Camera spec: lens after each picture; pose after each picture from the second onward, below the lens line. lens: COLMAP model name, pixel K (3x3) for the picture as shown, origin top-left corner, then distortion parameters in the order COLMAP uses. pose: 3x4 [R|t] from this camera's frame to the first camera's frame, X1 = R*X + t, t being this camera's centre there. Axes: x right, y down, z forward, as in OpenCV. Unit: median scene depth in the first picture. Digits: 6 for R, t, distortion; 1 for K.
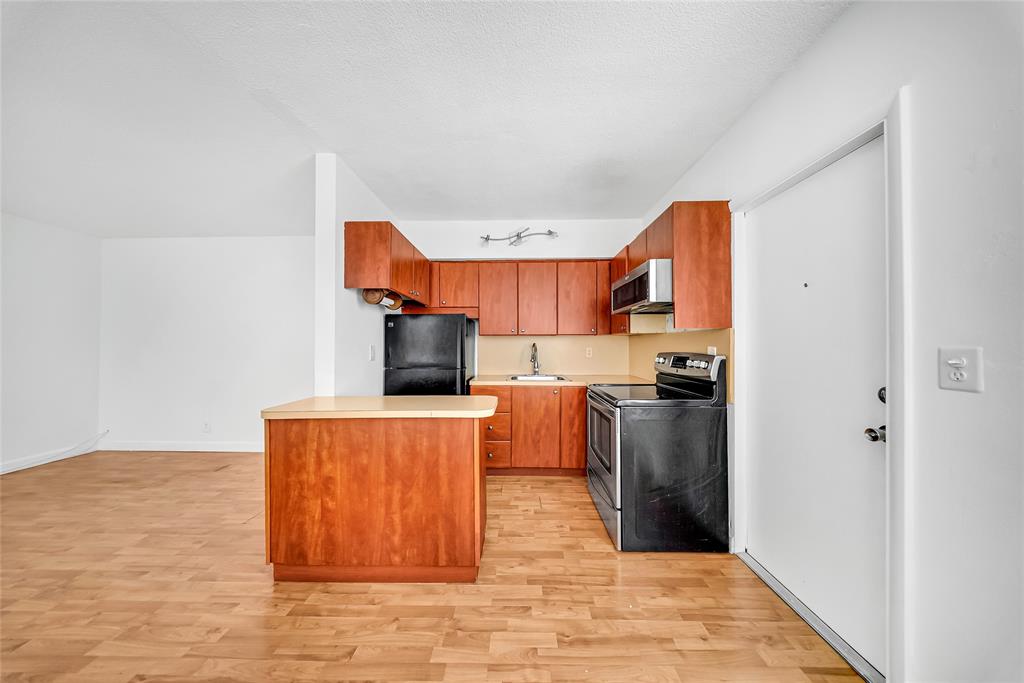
lens RADIAL K [[305.3, 0, 515.3], [0, 305.3, 342.1], [0, 0, 1]] dist [-0.001515, -0.000055]
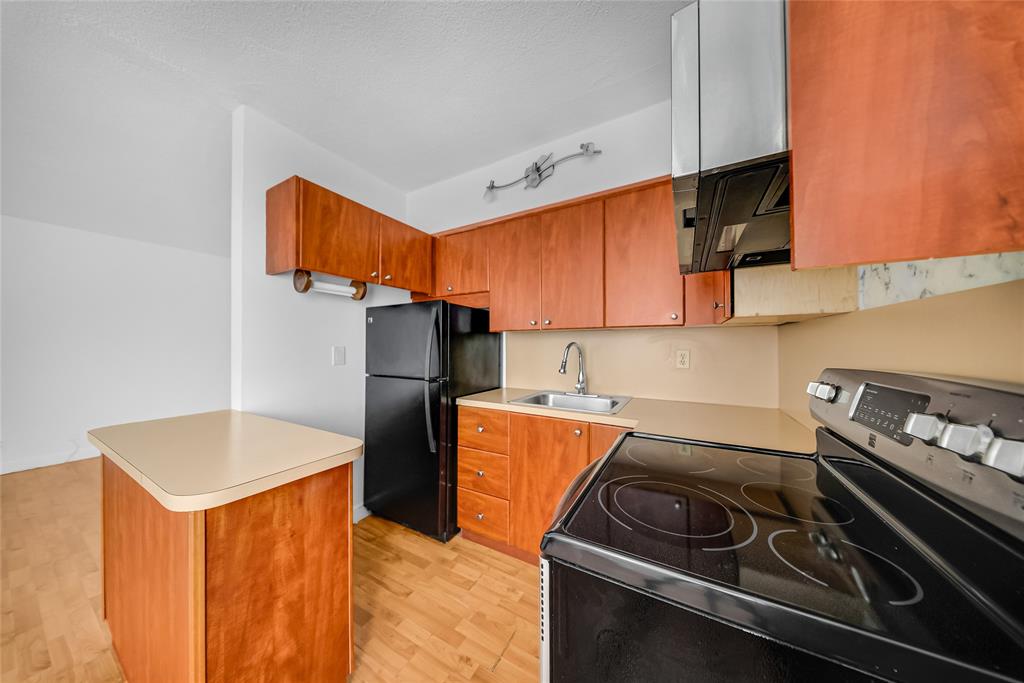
lens RADIAL K [[305.3, 0, 515.3], [0, 305.3, 342.1], [0, 0, 1]] dist [-0.001515, -0.000055]
pose [[0.874212, -0.005416, -0.485514, 0.382467], [0.004868, 0.999985, -0.002390, 0.004649], [0.485519, -0.000274, 0.874226, 0.603530]]
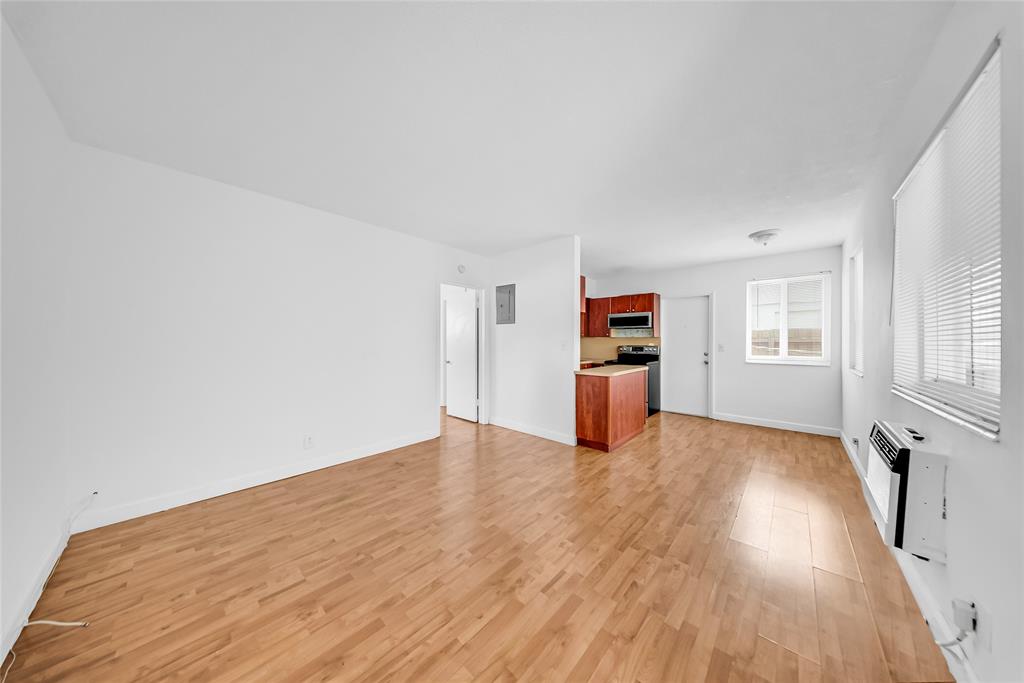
lens RADIAL K [[305.3, 0, 515.3], [0, 305.3, 342.1], [0, 0, 1]] dist [-0.001515, -0.000055]
pose [[0.665140, 0.001243, 0.746717, -2.057301], [-0.007836, 0.999955, 0.005315, 0.001290], [-0.746677, -0.009387, 0.665120, 0.061361]]
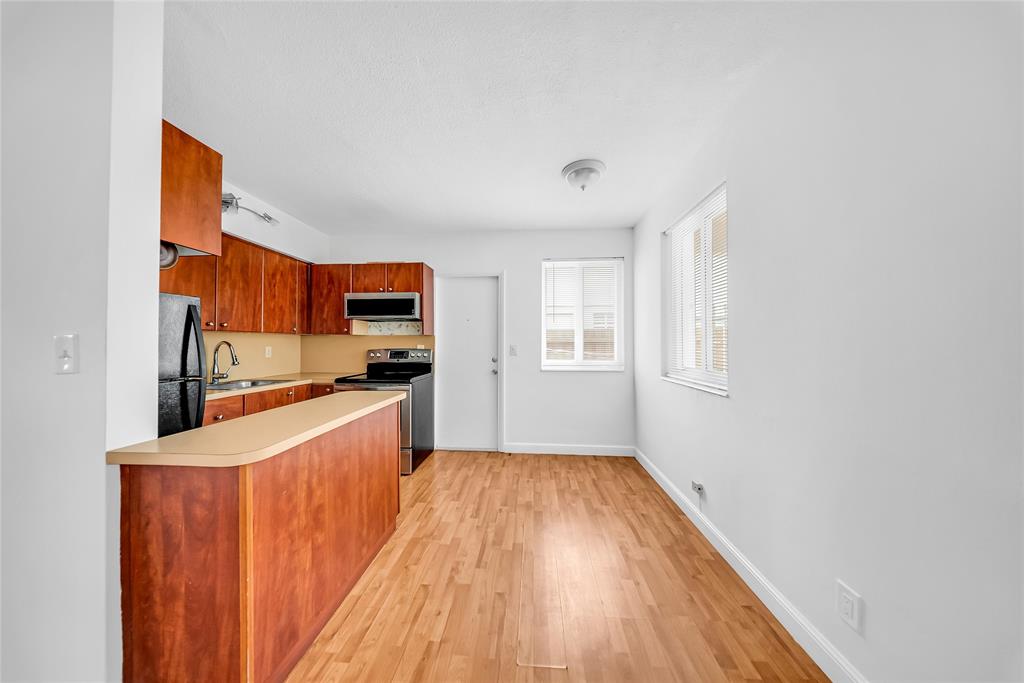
lens RADIAL K [[305.3, 0, 515.3], [0, 305.3, 342.1], [0, 0, 1]] dist [-0.001515, -0.000055]
pose [[0.047227, 0.006931, 0.998860, -1.017097], [-0.005598, 0.999962, -0.006673, 0.008537], [-0.998869, -0.005277, 0.047264, 0.325140]]
